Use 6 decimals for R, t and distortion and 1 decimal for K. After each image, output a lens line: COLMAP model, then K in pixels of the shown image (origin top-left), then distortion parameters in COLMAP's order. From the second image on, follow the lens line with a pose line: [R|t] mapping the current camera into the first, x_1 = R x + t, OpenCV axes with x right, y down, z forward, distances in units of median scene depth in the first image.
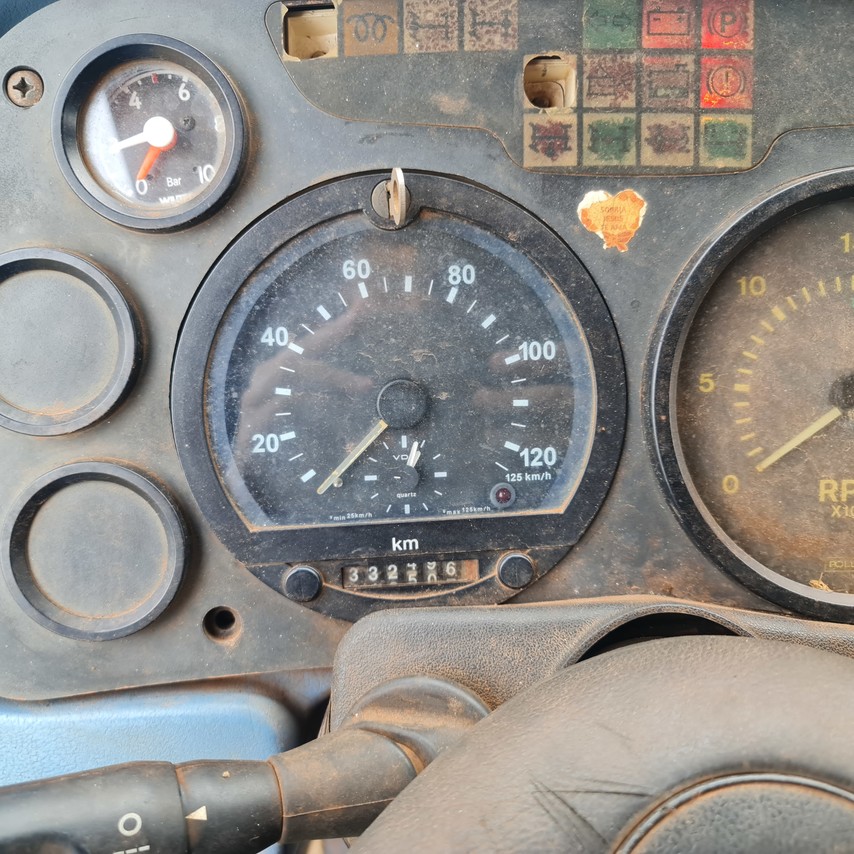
lens RADIAL K [[821.2, 0, 425.9], [0, 821.2, 416.2], [0, 0, 1]] dist [-0.001410, 0.010630]
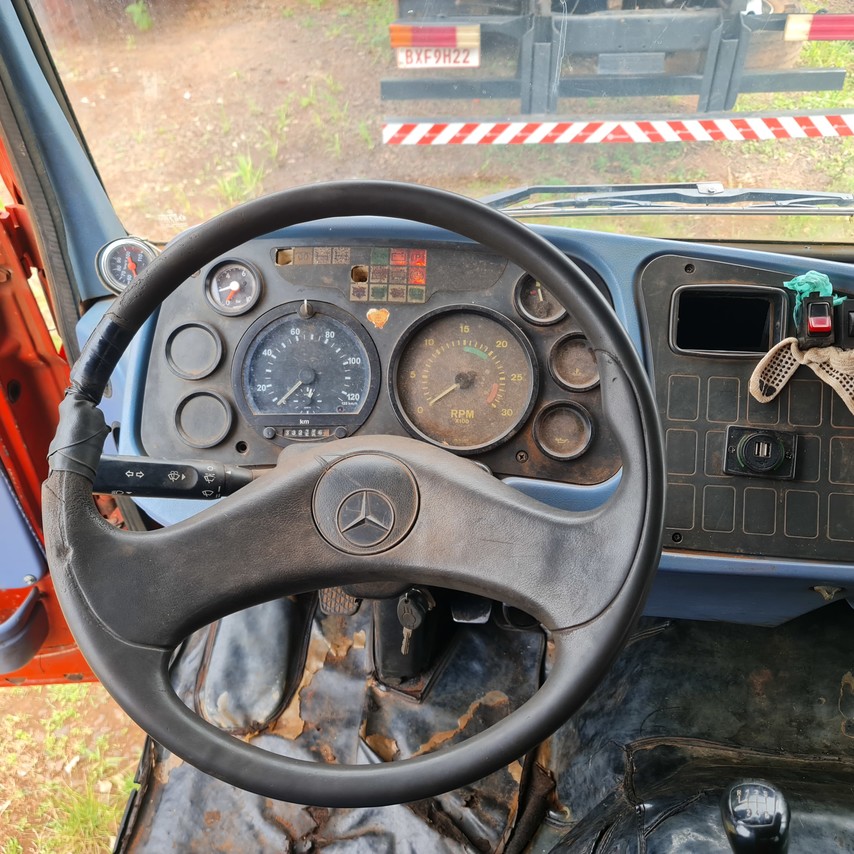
lens RADIAL K [[821.2, 0, 425.9], [0, 821.2, 416.2], [0, 0, 1]] dist [-0.001410, 0.010630]
pose [[0.997024, 0.040750, -0.065443, 0.617001], [-0.049170, 0.989938, -0.132686, 0.516676], [0.059378, 0.135508, 0.988995, -1.953266]]
